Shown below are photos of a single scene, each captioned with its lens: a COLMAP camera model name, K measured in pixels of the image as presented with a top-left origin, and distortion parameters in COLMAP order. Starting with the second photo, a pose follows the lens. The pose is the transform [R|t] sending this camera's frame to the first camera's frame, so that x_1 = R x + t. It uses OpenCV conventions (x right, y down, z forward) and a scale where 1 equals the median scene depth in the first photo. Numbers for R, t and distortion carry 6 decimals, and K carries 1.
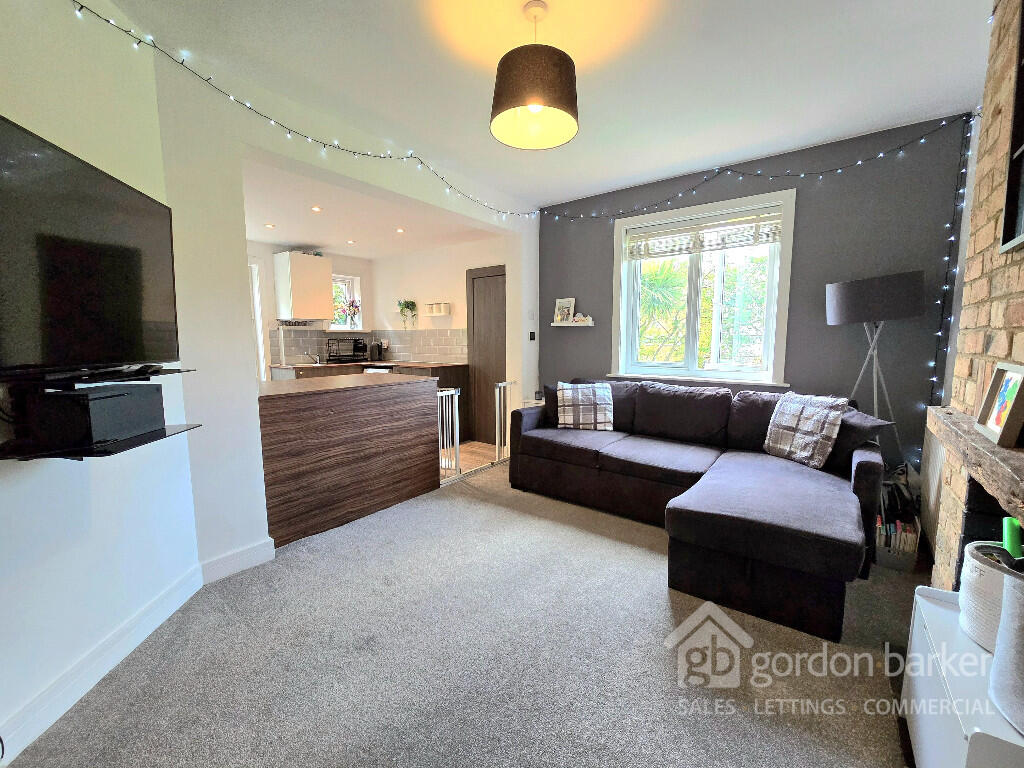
lens RADIAL K [[420.5, 0, 517.5], [0, 420.5, 387.1], [0, 0, 1]] dist [-0.010099, 0.000152]
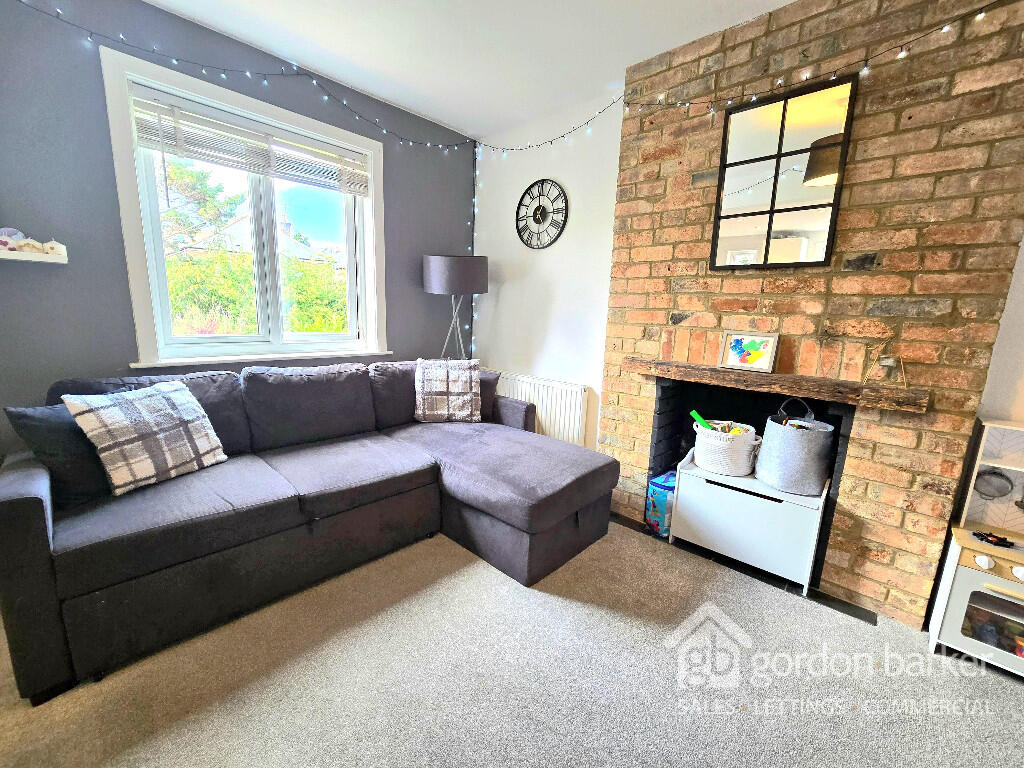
lens RADIAL K [[420.5, 0, 517.5], [0, 420.5, 387.1], [0, 0, 1]] dist [-0.010099, 0.000152]
pose [[0.106038, -0.172179, 0.979342, -0.268598], [0.075956, 0.983419, 0.164672, -0.056724], [-0.991457, 0.056925, 0.117358, 0.520386]]
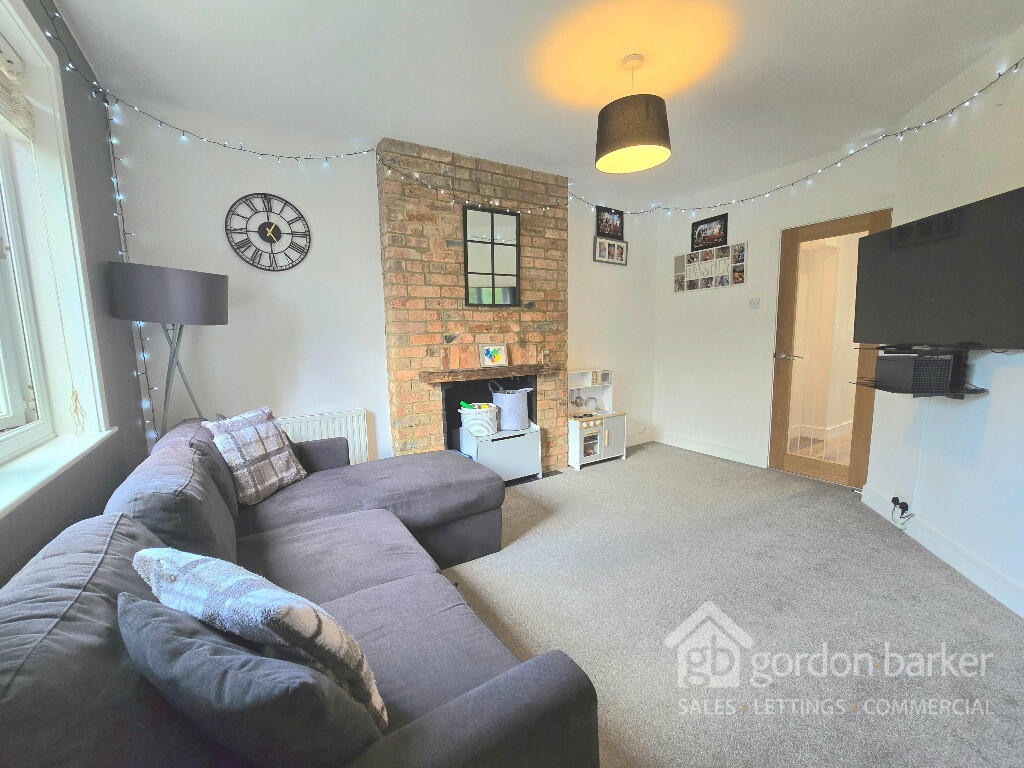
lens RADIAL K [[420.5, 0, 517.5], [0, 420.5, 387.1], [0, 0, 1]] dist [-0.010099, 0.000152]
pose [[-0.939219, -0.020774, 0.342691, -0.043611], [0.062749, 0.970967, 0.230838, -0.134473], [-0.337536, 0.238311, -0.910646, 1.147260]]
